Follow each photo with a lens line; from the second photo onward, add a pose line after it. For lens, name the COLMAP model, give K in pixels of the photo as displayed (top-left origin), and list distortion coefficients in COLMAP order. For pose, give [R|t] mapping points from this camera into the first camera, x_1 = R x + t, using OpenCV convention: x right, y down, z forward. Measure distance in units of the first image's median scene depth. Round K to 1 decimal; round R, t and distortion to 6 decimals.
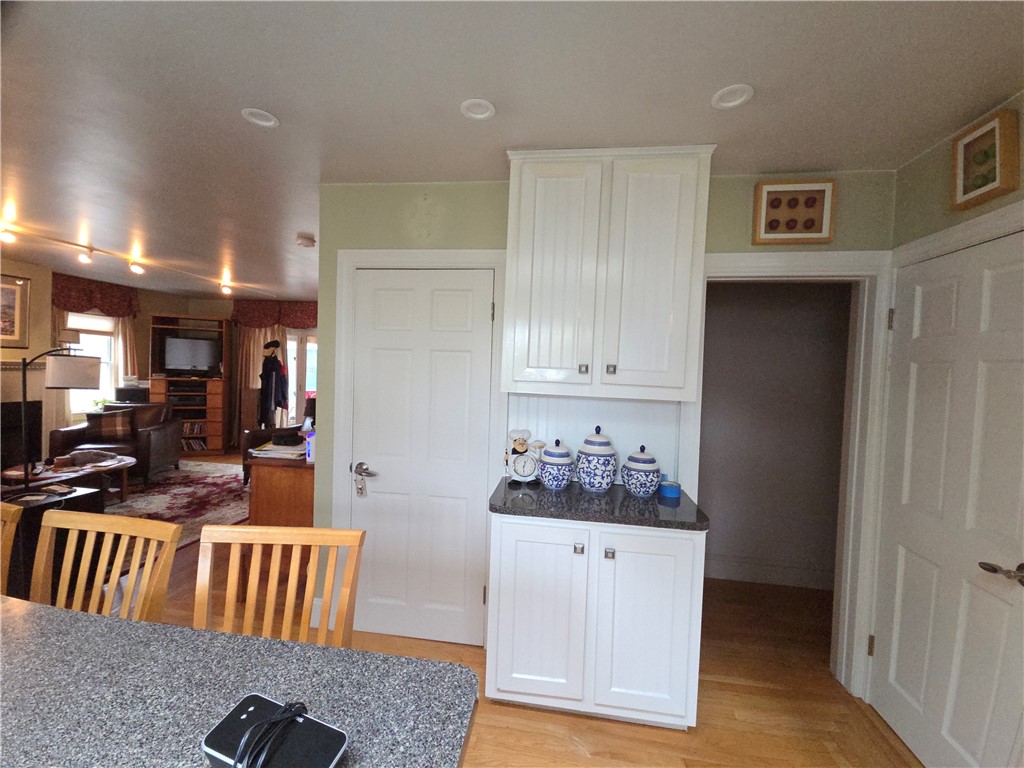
lens RADIAL K [[416.8, 0, 510.2], [0, 416.8, 381.4], [0, 0, 1]] dist [0.015302, -0.007288]
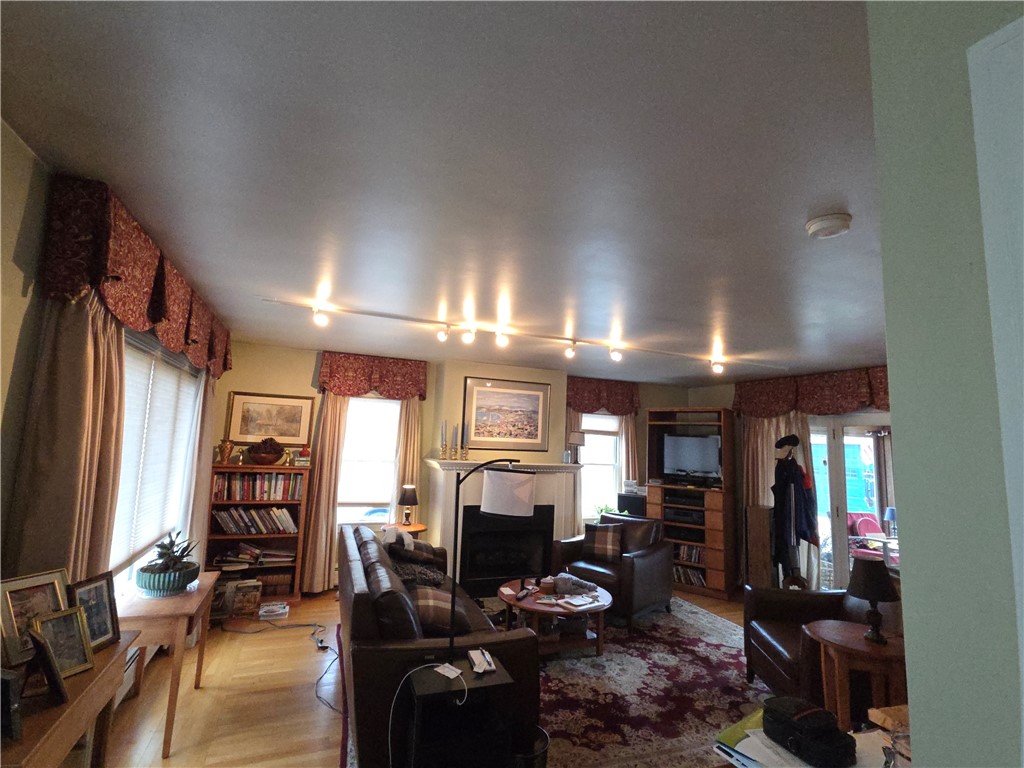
lens RADIAL K [[484.5, 0, 510.7], [0, 484.5, 381.6], [0, 0, 1]] dist [0.006100, -0.000378]
pose [[0.498759, -0.124906, -0.857693, -0.125737], [-0.048356, 0.984010, -0.171421, -0.030854], [0.865391, 0.126972, 0.484744, 0.256520]]
